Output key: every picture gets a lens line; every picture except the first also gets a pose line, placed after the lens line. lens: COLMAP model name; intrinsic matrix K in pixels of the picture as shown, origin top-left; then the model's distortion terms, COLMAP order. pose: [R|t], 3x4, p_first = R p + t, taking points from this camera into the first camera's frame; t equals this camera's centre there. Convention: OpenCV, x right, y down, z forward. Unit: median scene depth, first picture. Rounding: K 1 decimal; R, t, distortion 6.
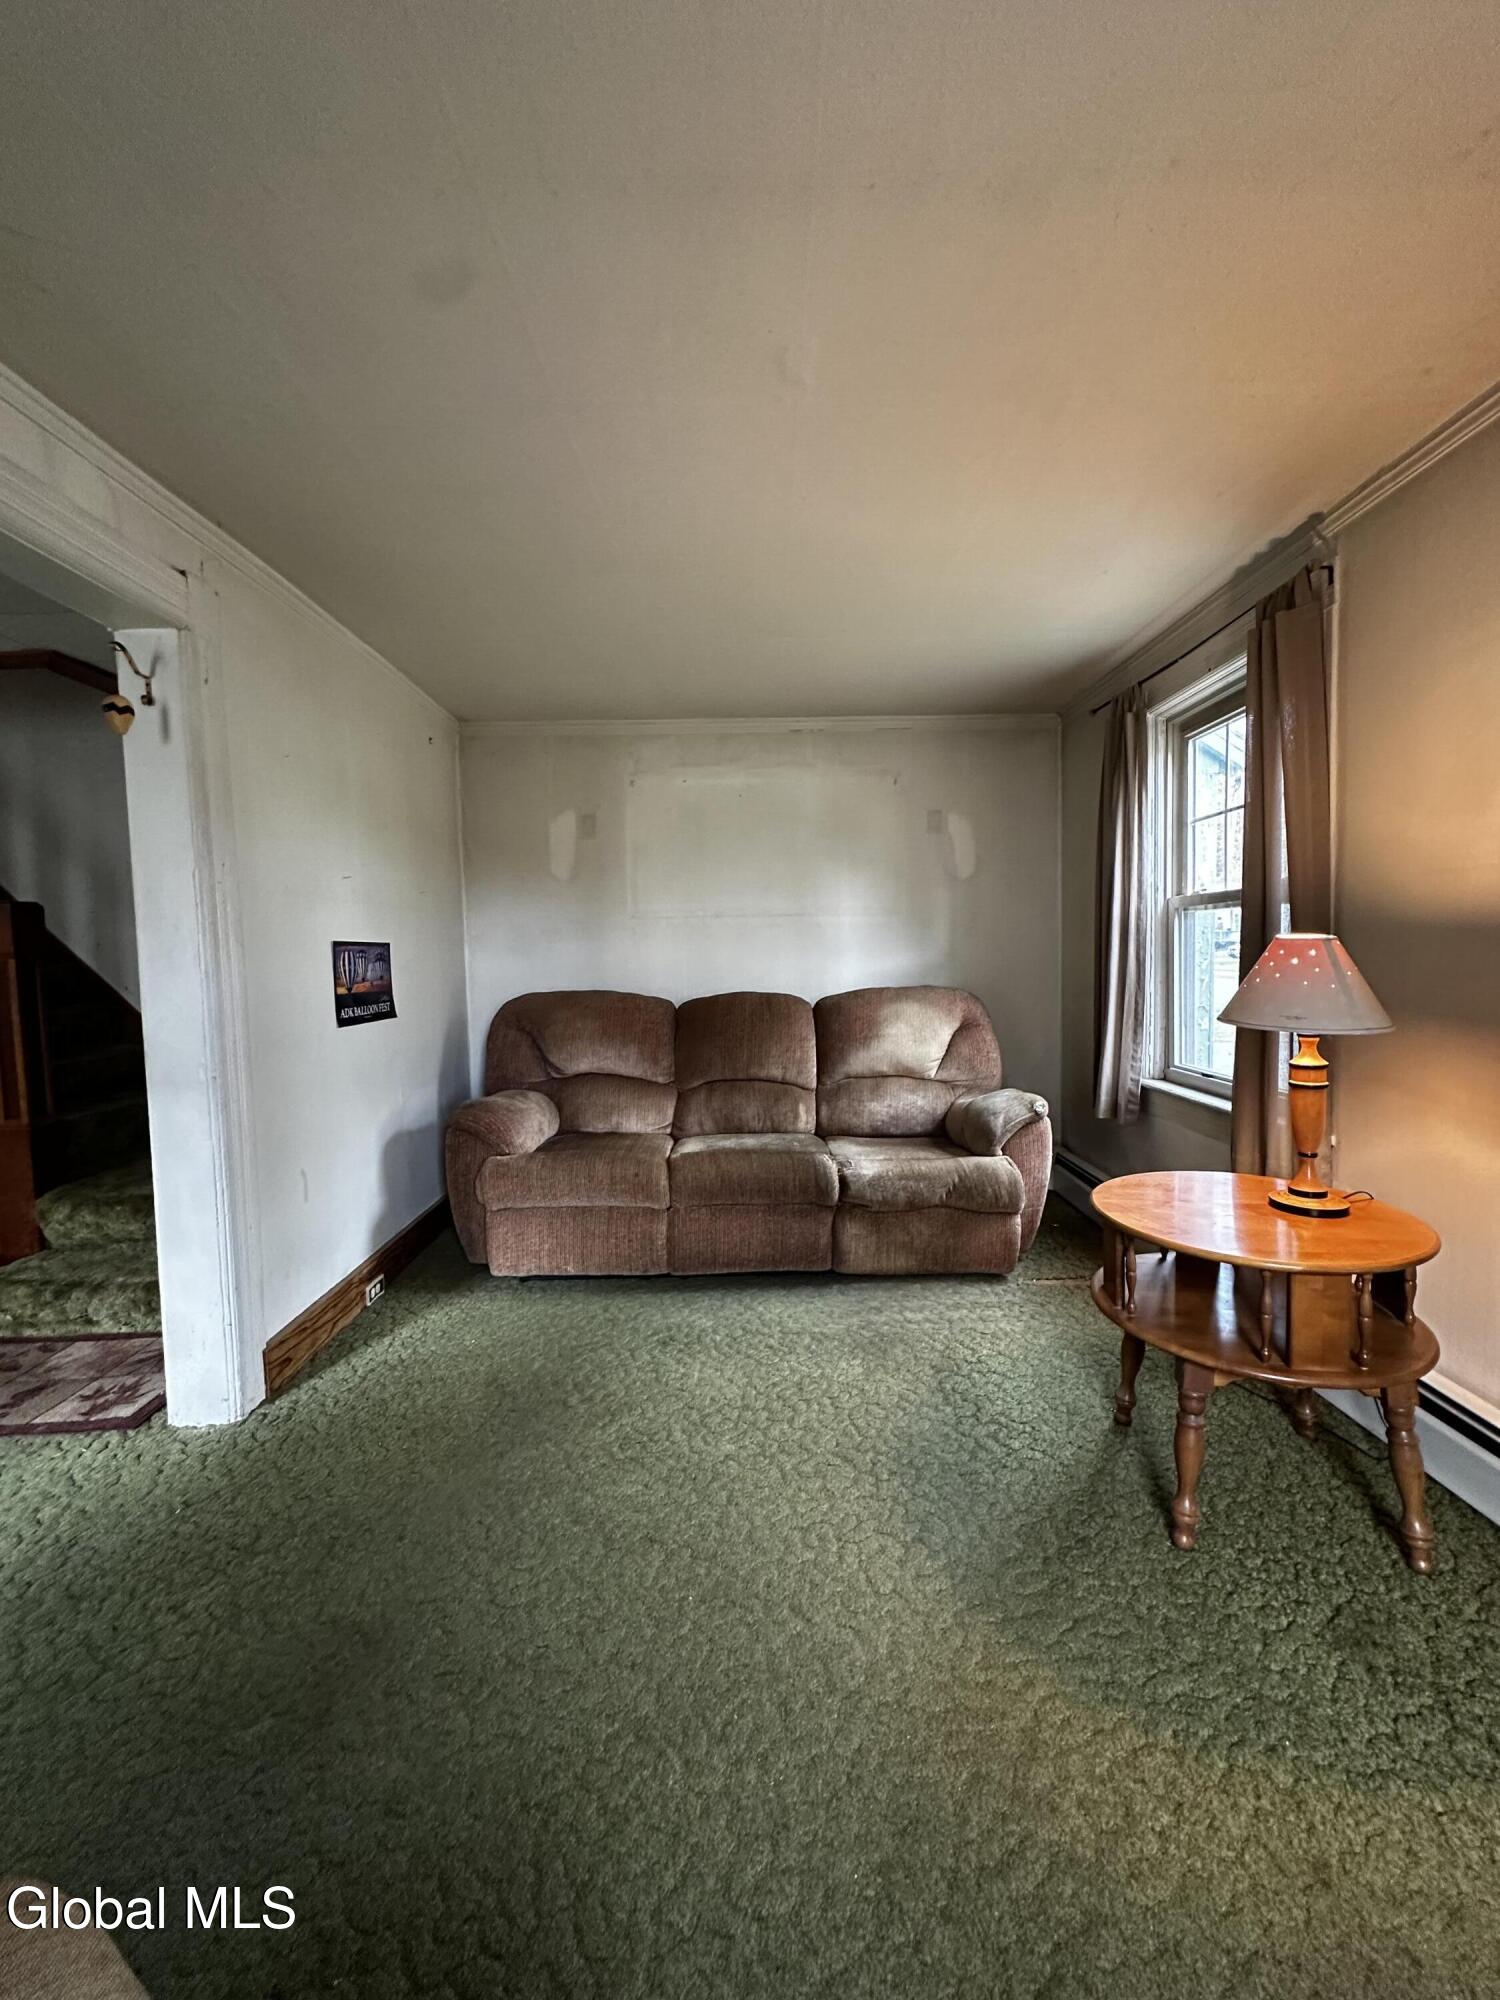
lens RADIAL K [[794.7, 0, 750.0], [0, 794.7, 1000.0], [0, 0, 1]] dist [-0.002642, -0.000170]
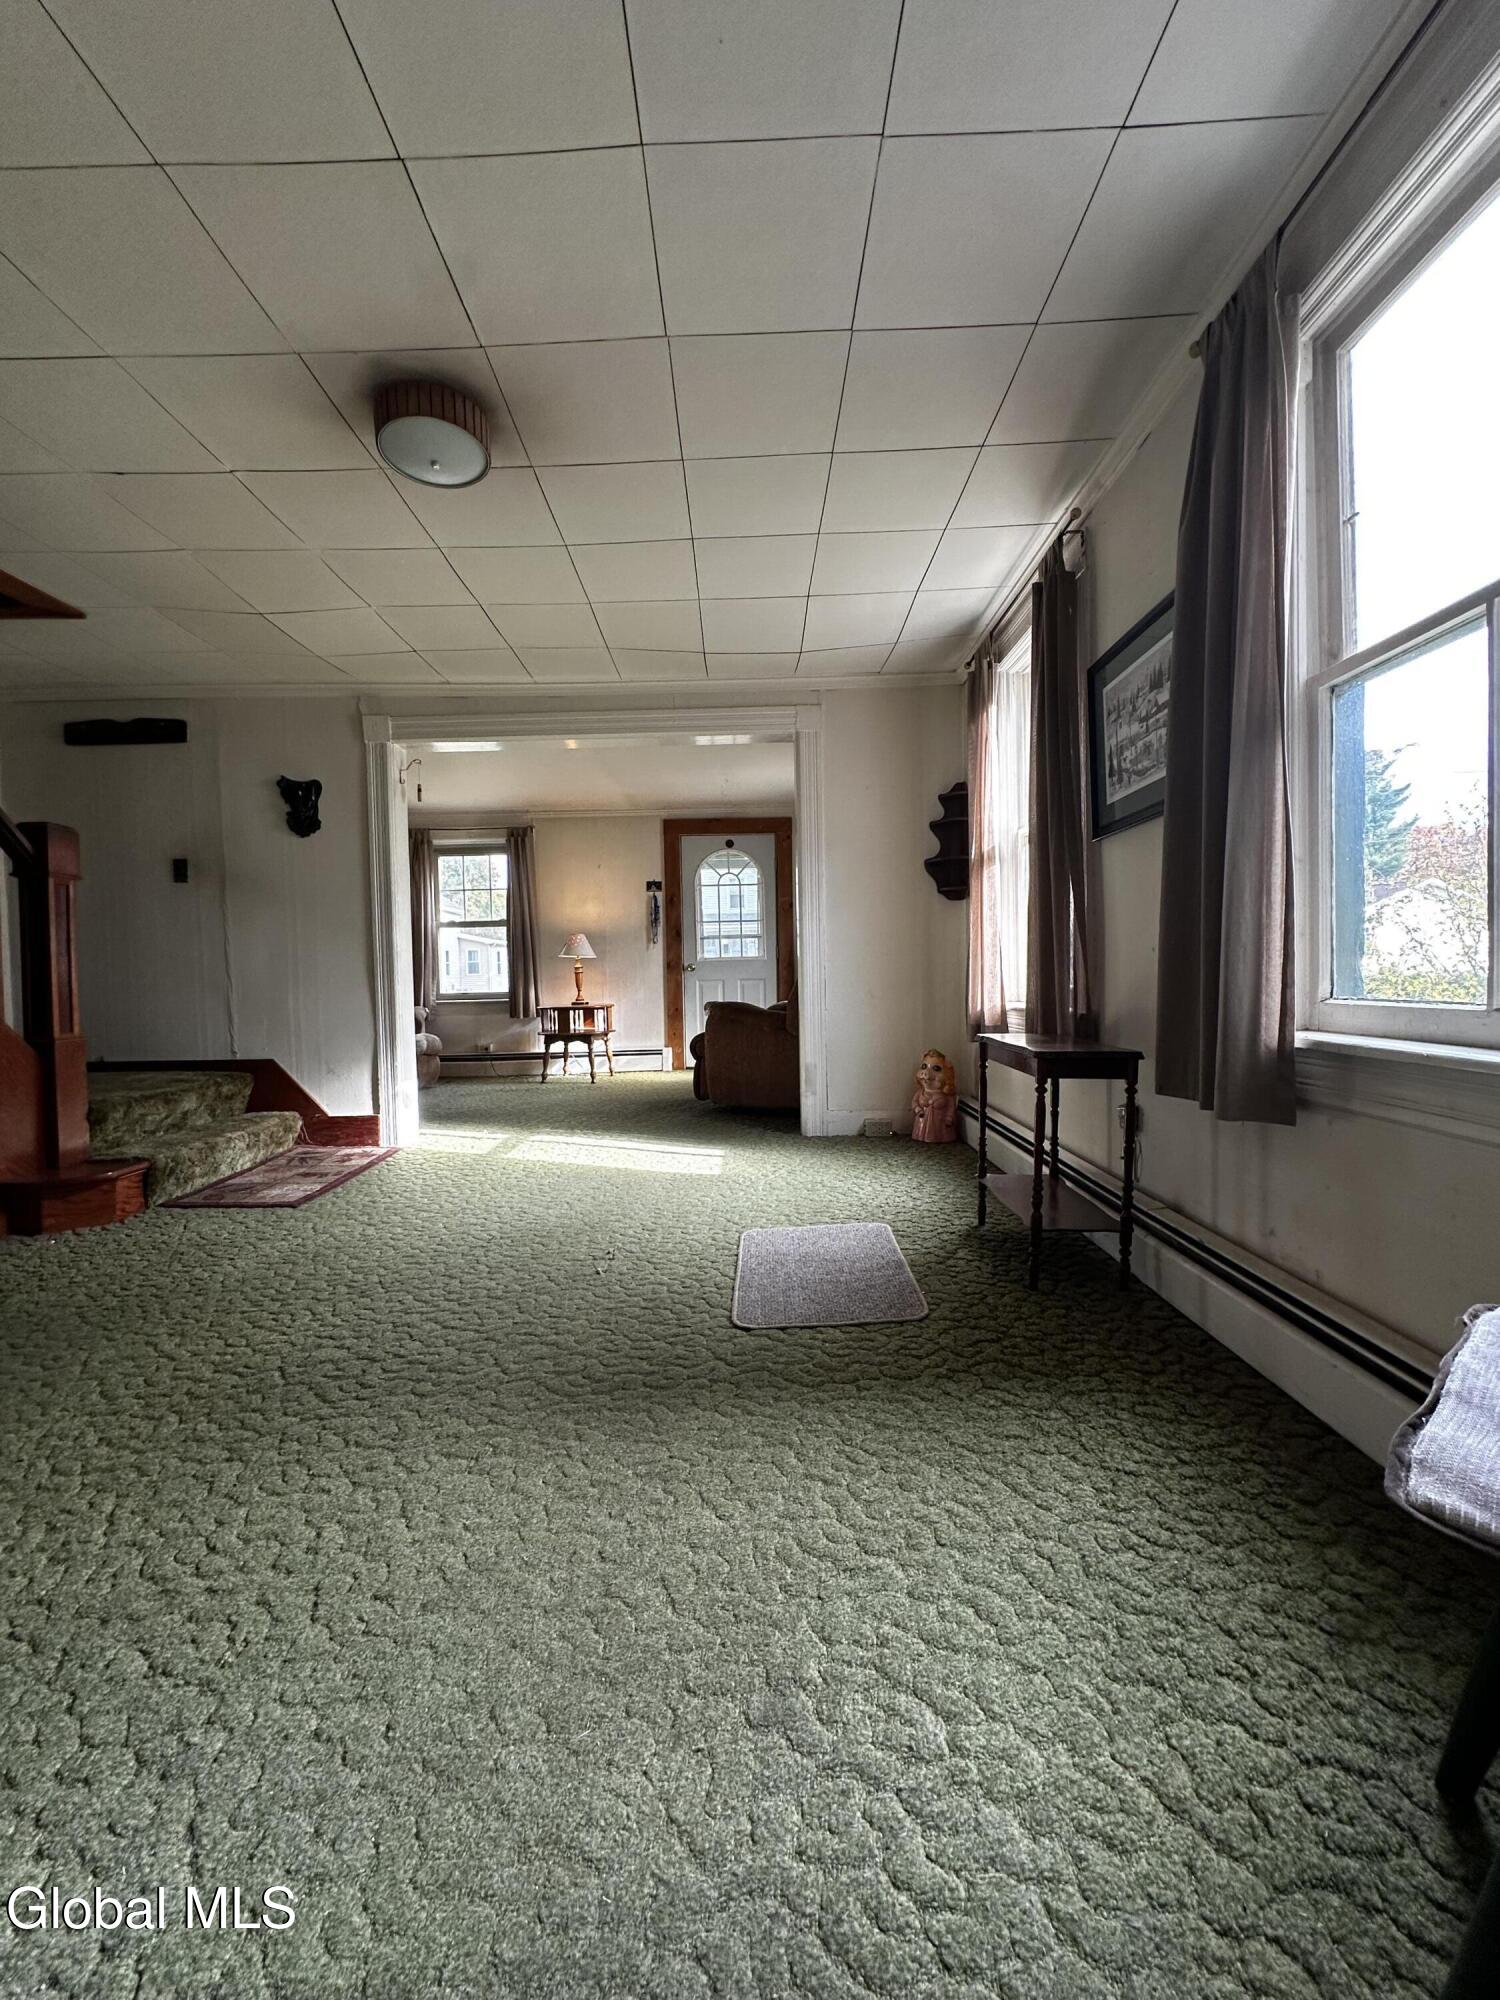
lens RADIAL K [[797.9, 0, 747.6], [0, 797.9, 1000.5], [0, 0, 1]] dist [0.000333, 0.000058]
pose [[0.009703, -0.007872, 0.999922, -1.915810], [0.081913, 0.996615, 0.007051, 0.169456], [-0.996592, 0.081838, 0.010315, 0.084589]]
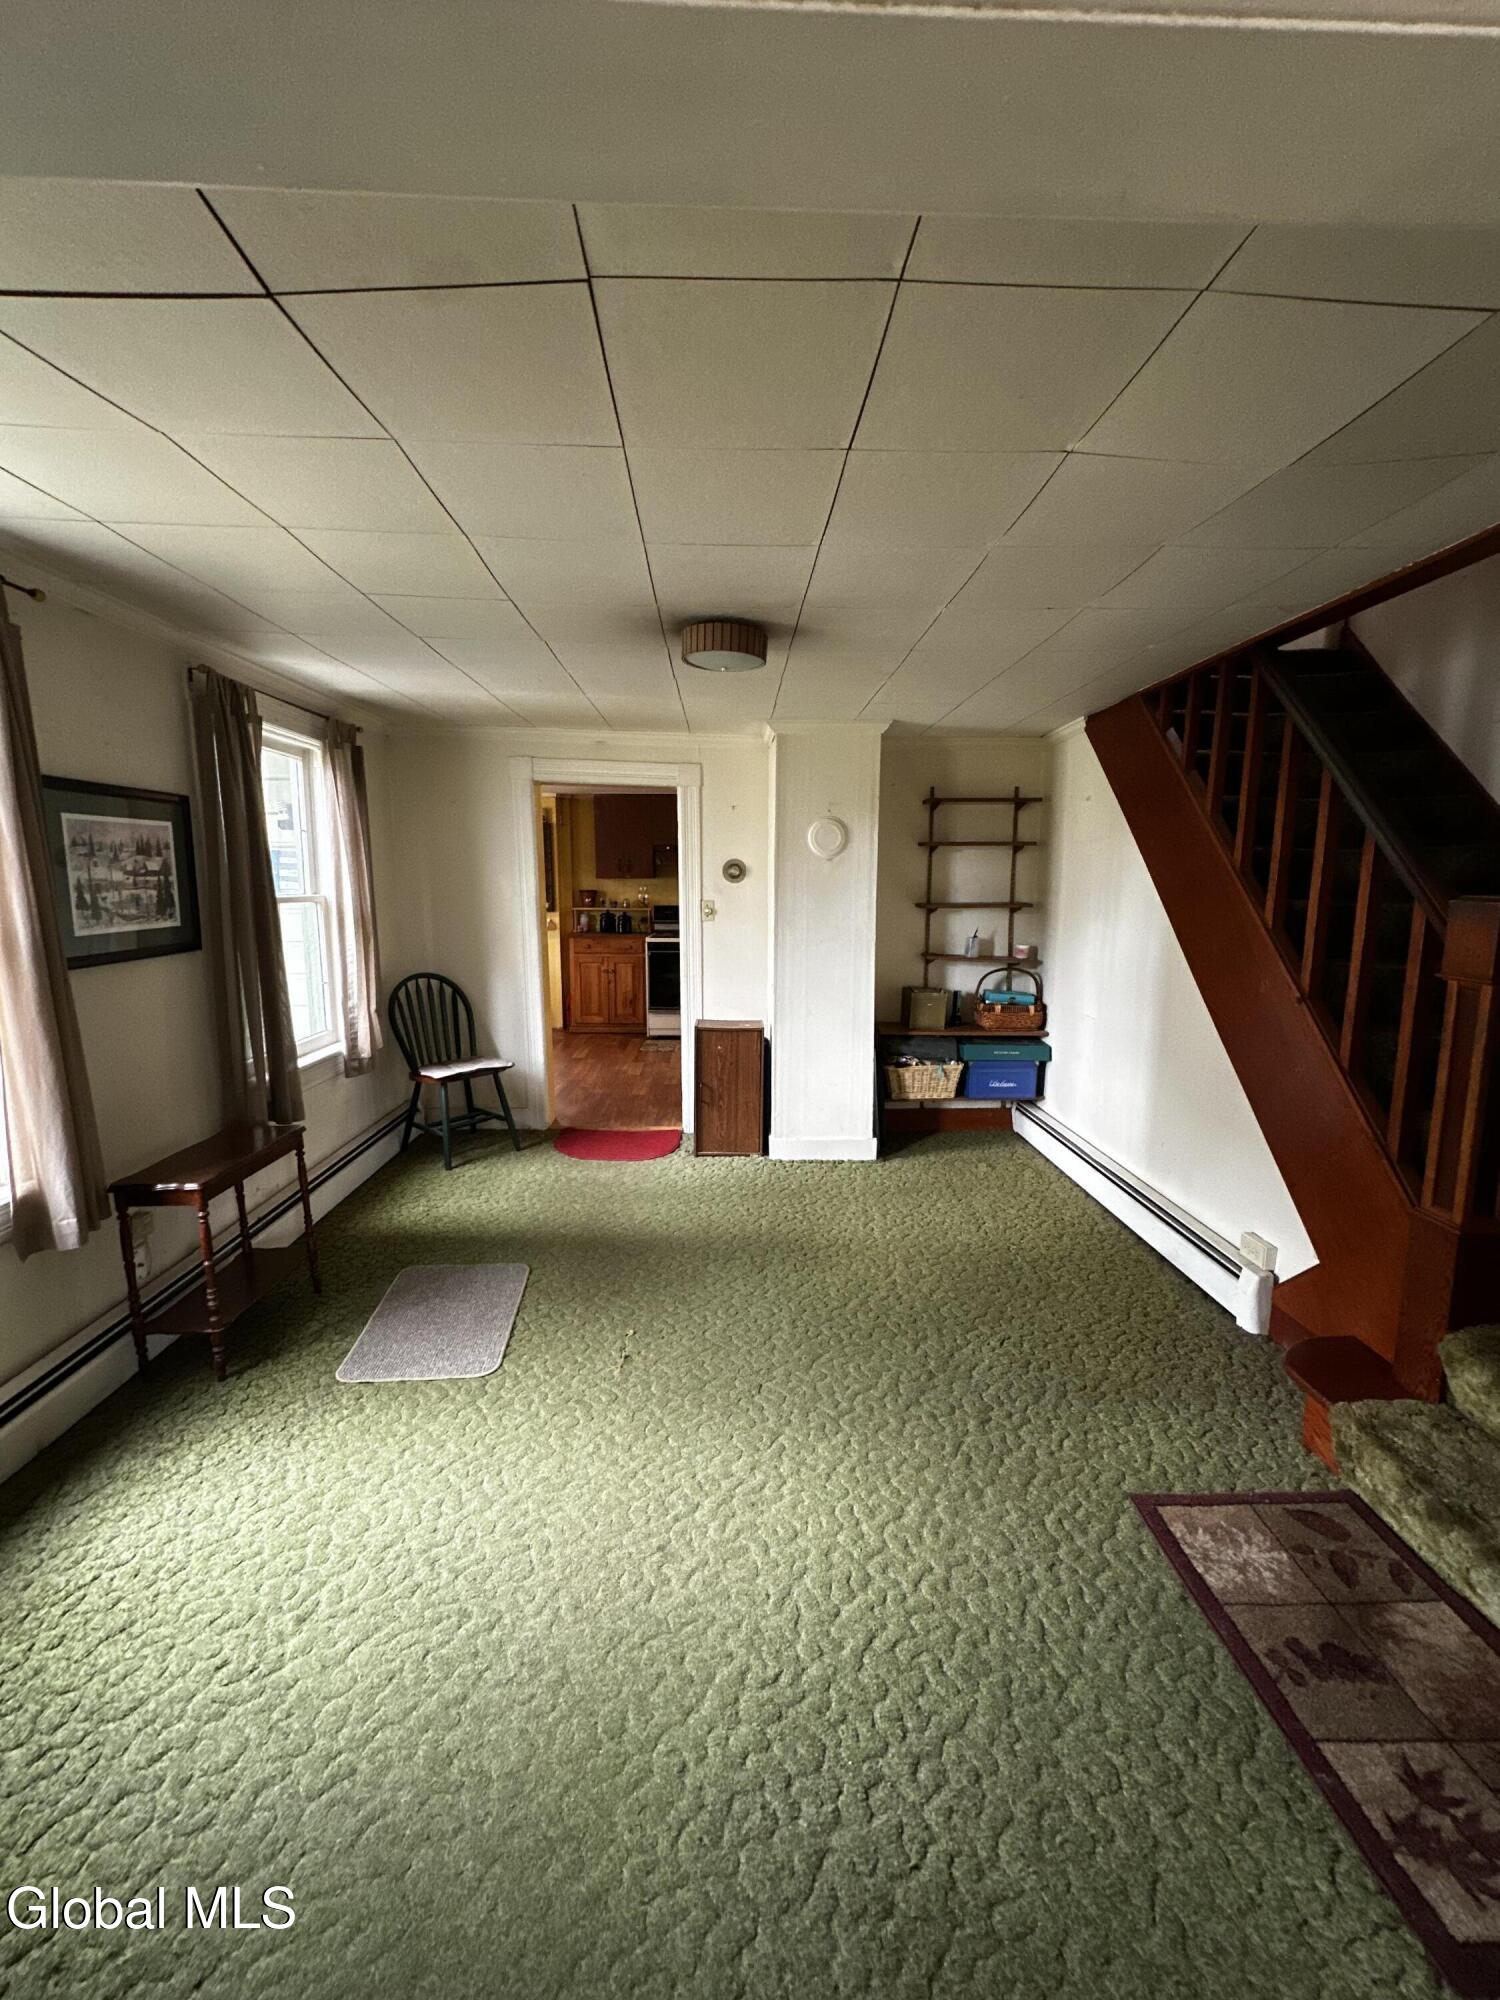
lens RADIAL K [[794.7, 0, 750.0], [0, 794.7, 1000.0], [0, 0, 1]] dist [-0.002642, -0.000170]
pose [[0.022962, 0.170163, -0.985148, -0.278182], [-0.058659, 0.983940, 0.168587, -0.108918], [0.998014, 0.053917, 0.032575, 0.347828]]
